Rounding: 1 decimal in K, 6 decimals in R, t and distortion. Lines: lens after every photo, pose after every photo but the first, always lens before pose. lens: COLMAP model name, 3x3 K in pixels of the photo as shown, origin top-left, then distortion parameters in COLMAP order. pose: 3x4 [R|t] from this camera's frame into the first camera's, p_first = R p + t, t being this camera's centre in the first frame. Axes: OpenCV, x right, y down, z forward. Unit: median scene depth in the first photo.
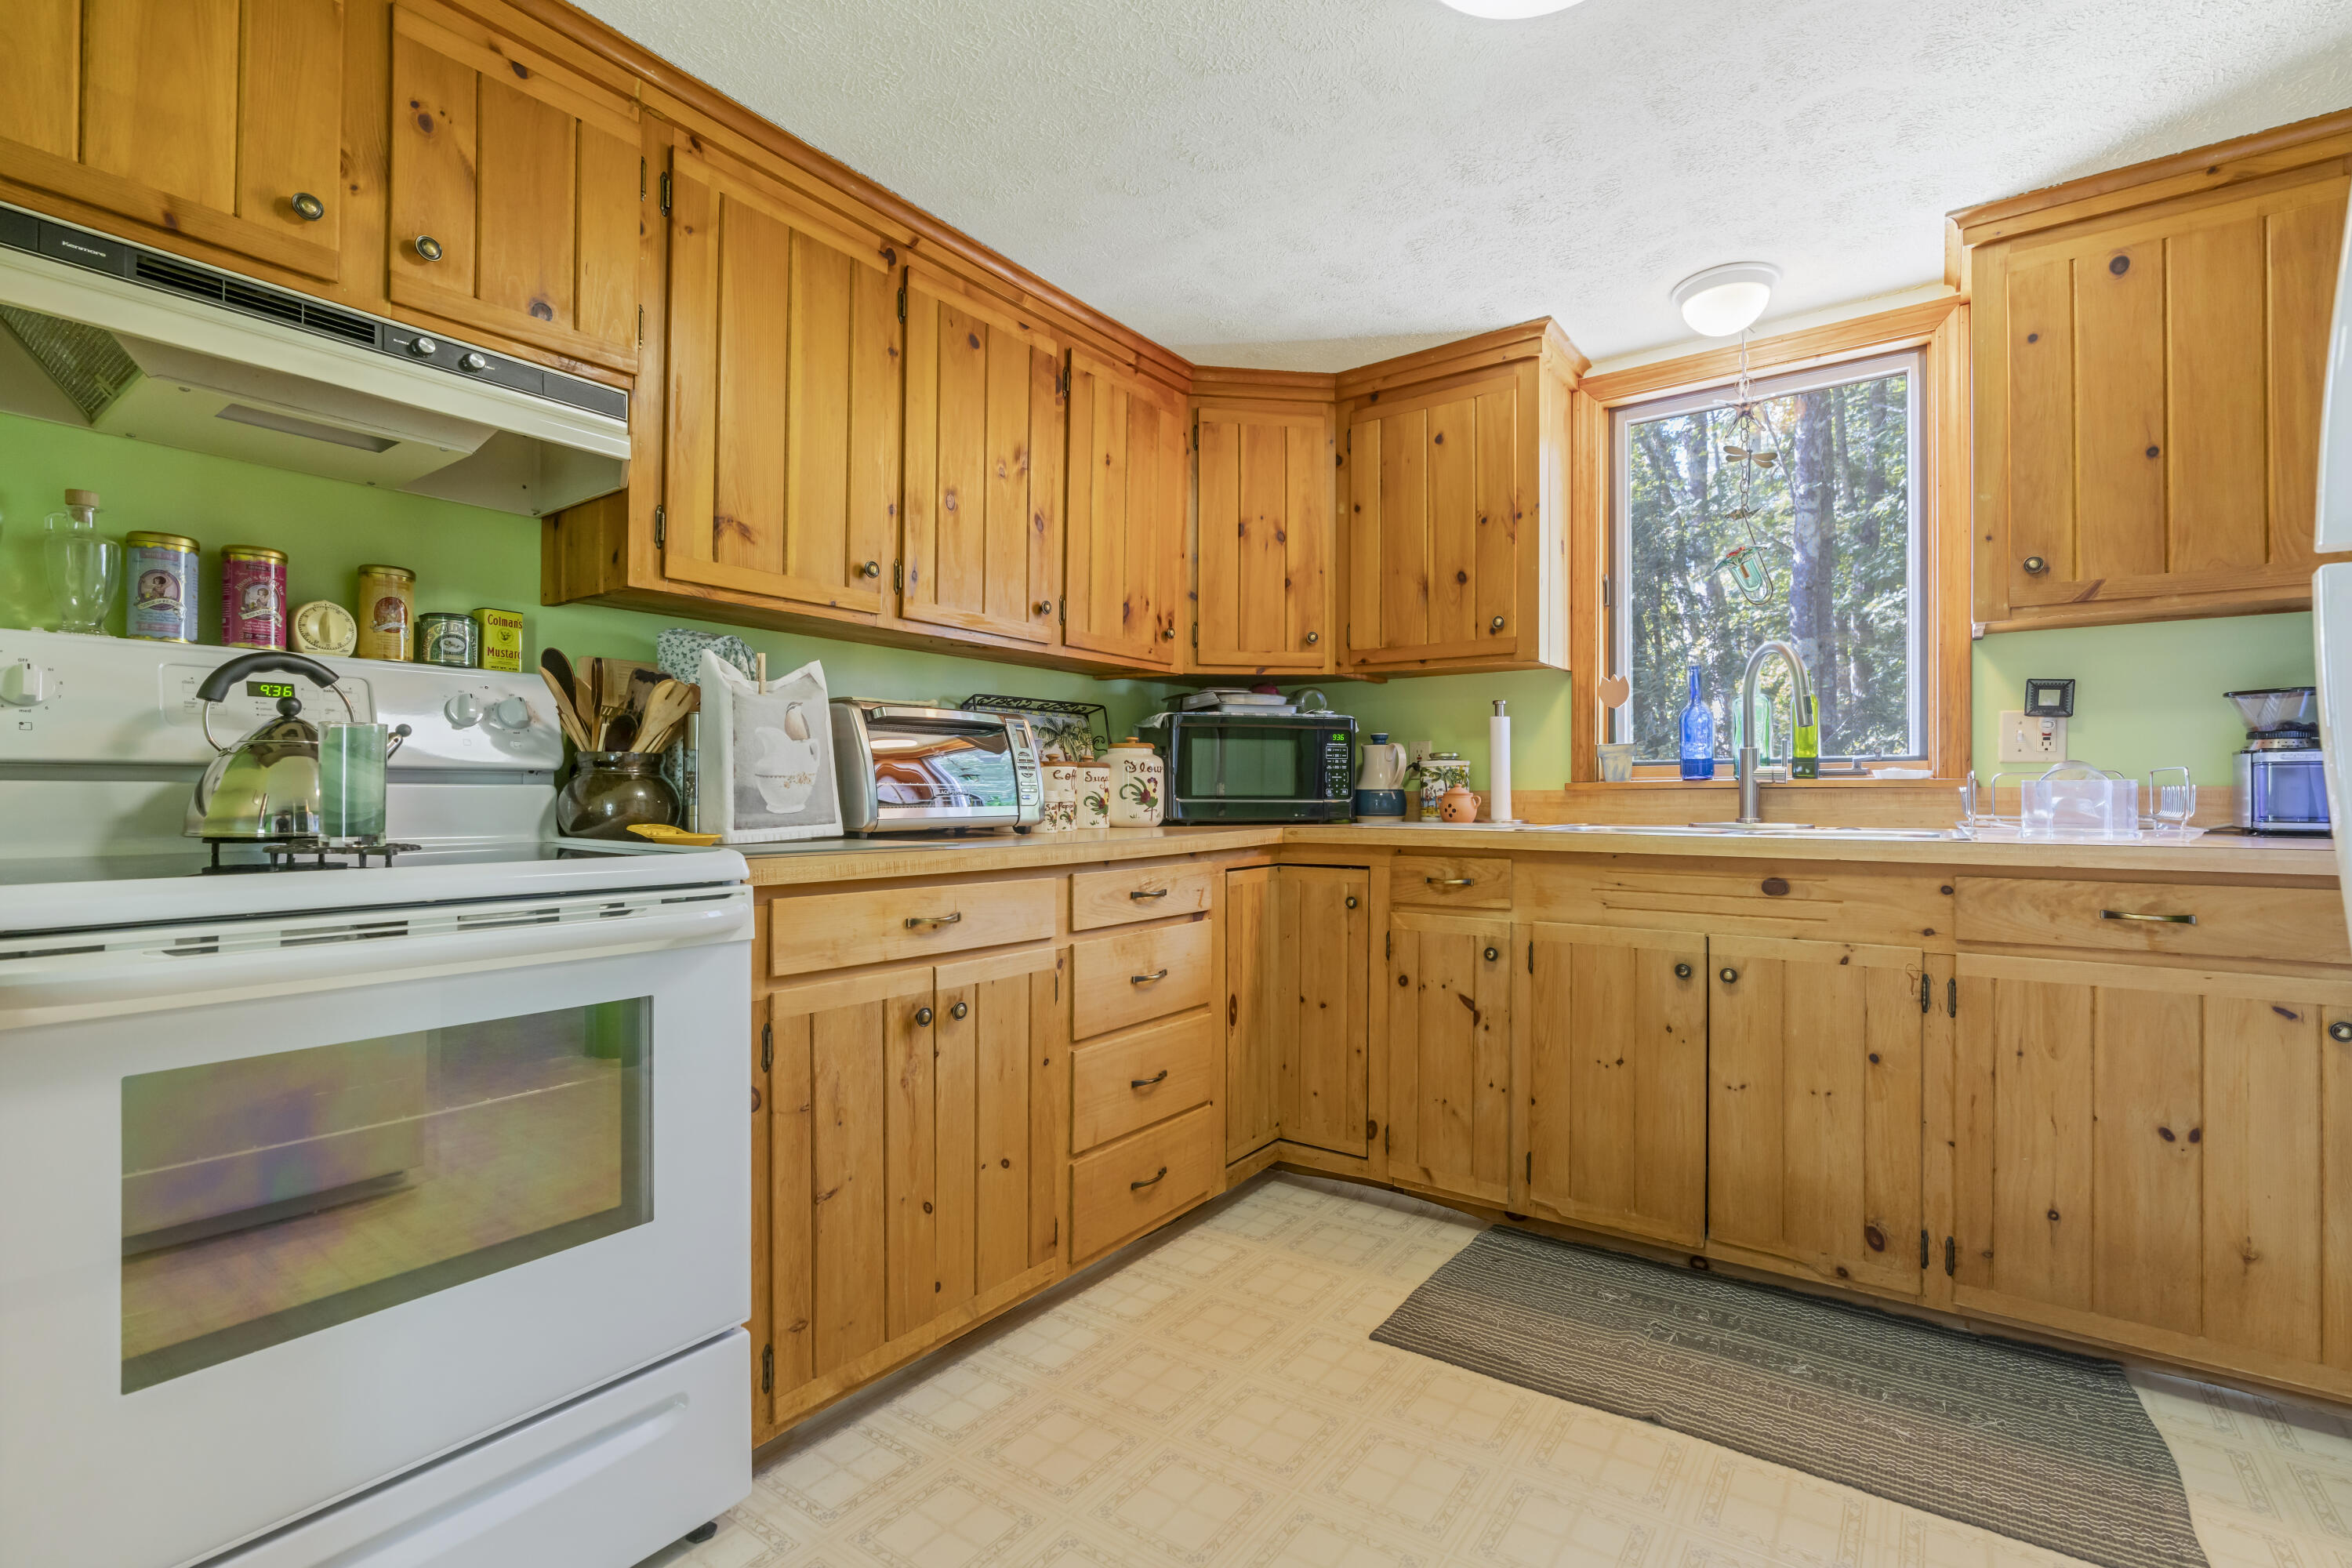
lens RADIAL K [[1073.4, 0, 1185.7], [0, 1073.4, 785.0], [0, 0, 1]] dist [-0.001975, 0.000958]
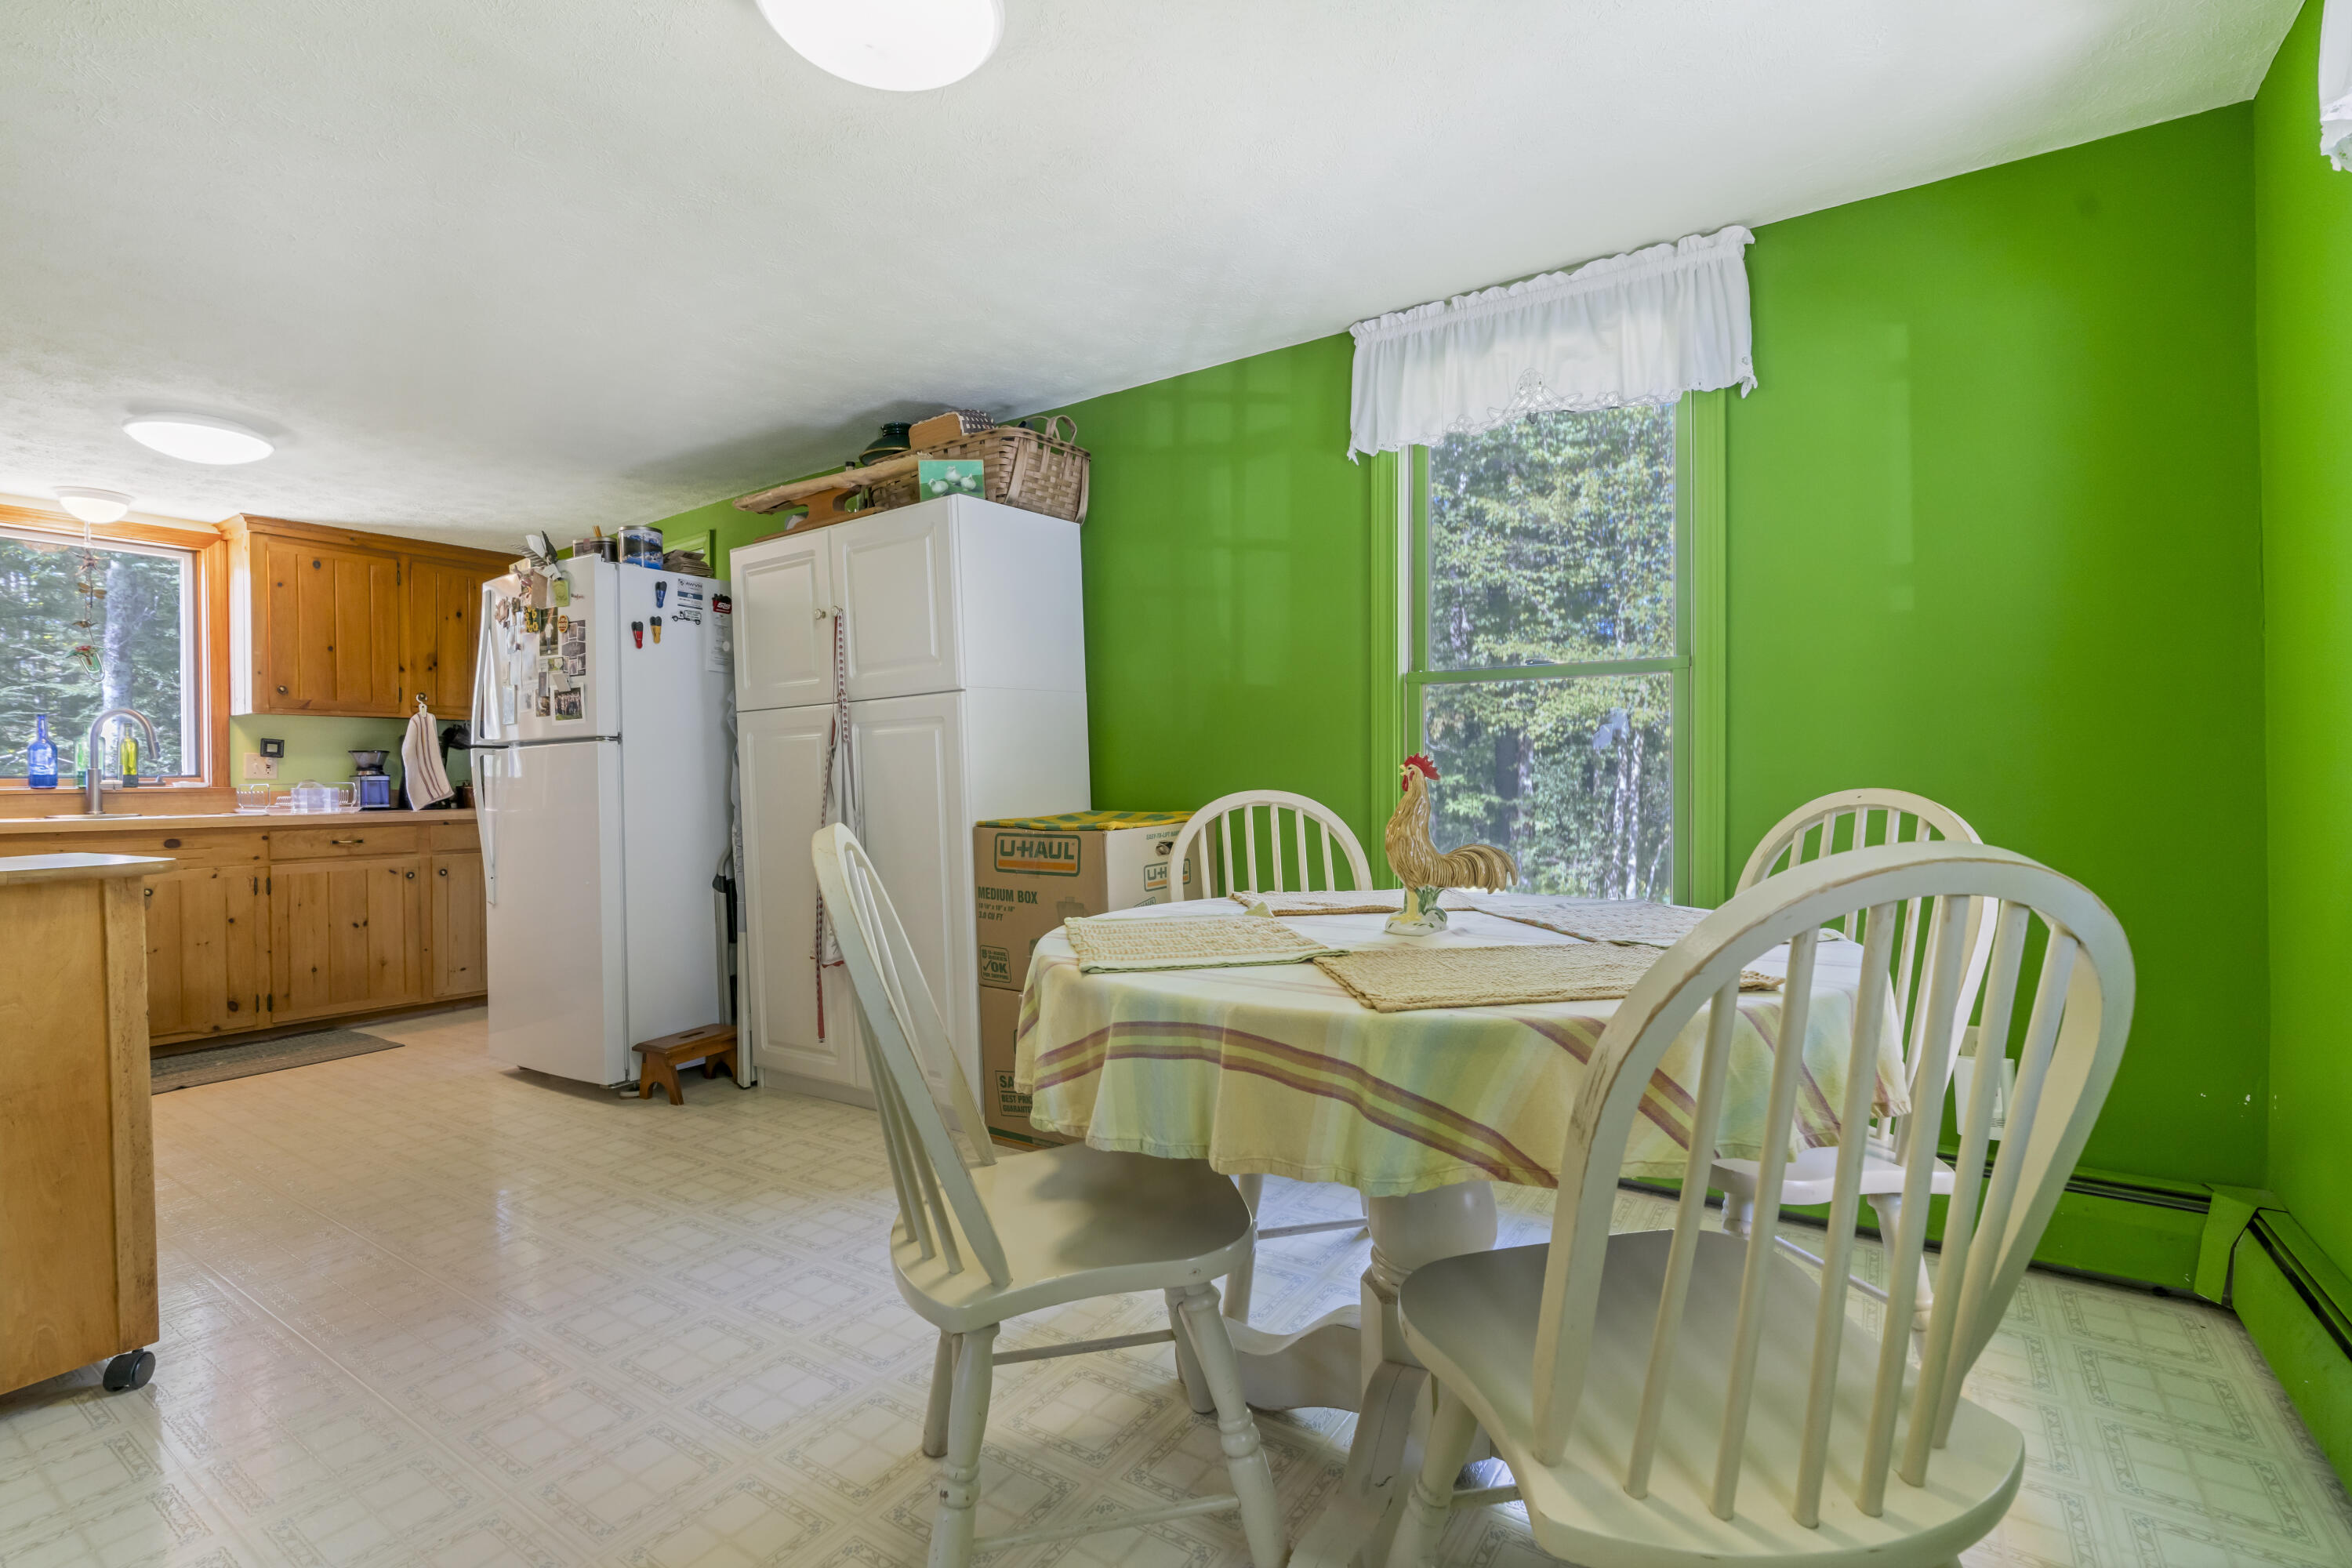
lens RADIAL K [[1073.4, 0, 1177.2], [0, 1073.4, 788.4], [0, 0, 1]] dist [-0.001975, 0.000958]
pose [[-0.018735, -0.003452, 0.999819, -0.942449], [0.008394, 0.999958, 0.003610, 0.002686], [-0.999789, 0.008460, -0.018706, -0.514601]]
